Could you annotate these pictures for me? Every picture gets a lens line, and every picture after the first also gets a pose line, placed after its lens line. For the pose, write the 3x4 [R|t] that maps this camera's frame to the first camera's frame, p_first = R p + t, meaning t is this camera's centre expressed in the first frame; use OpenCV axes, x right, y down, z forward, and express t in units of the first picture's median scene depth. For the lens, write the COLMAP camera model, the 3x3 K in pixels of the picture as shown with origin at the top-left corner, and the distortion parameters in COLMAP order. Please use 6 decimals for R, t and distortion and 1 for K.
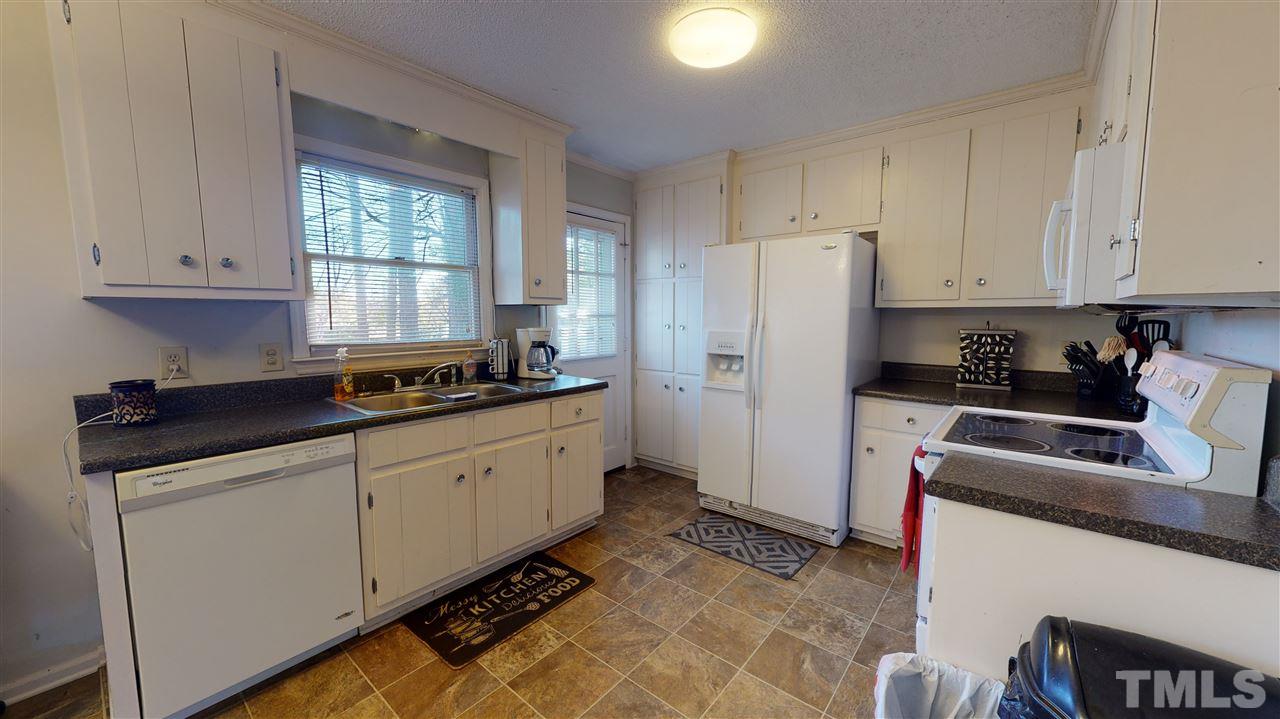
lens RADIAL K [[468.6, 0, 640.6], [0, 468.6, 362.0], [0, 0, 1]] dist [-0.001234, -0.000042]
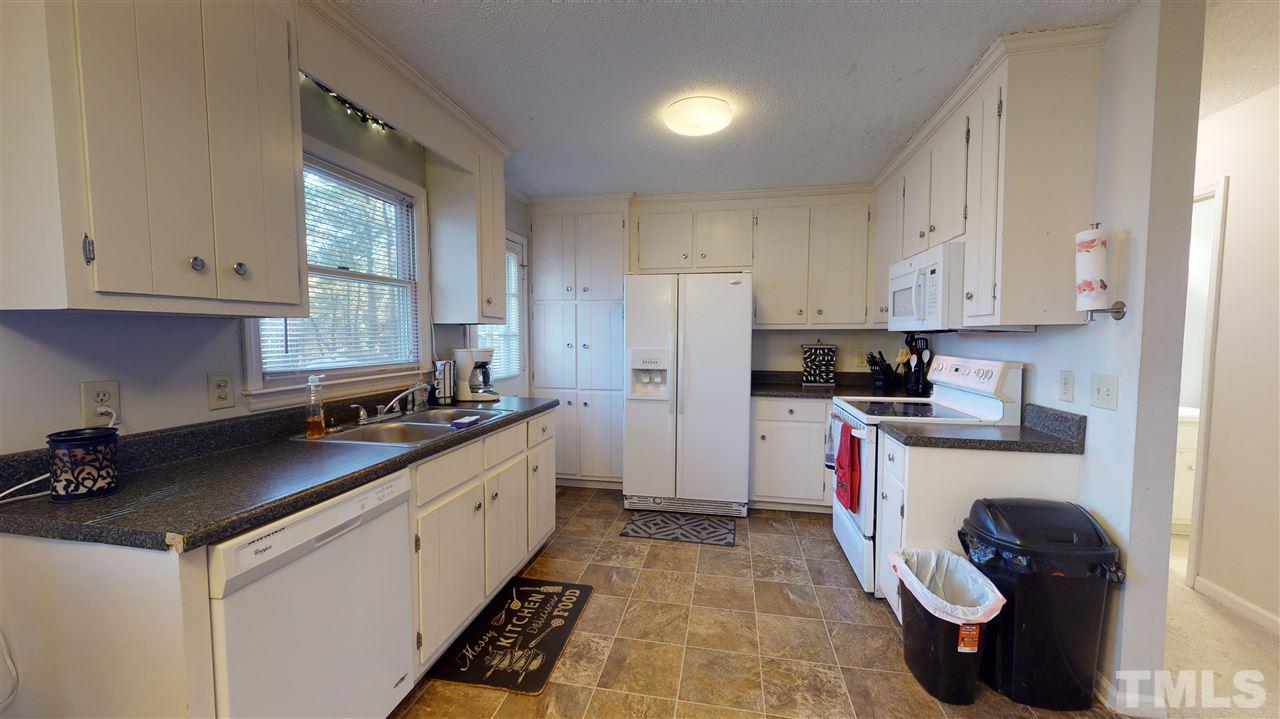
lens RADIAL K [[468.6, 0, 640.6], [0, 468.6, 362.0], [0, 0, 1]] dist [-0.001234, -0.000042]
pose [[0.878011, -0.027815, 0.477832, -0.441945], [0.047128, 0.998483, -0.028476, -0.001388], [-0.476315, 0.047522, 0.877990, 0.000695]]
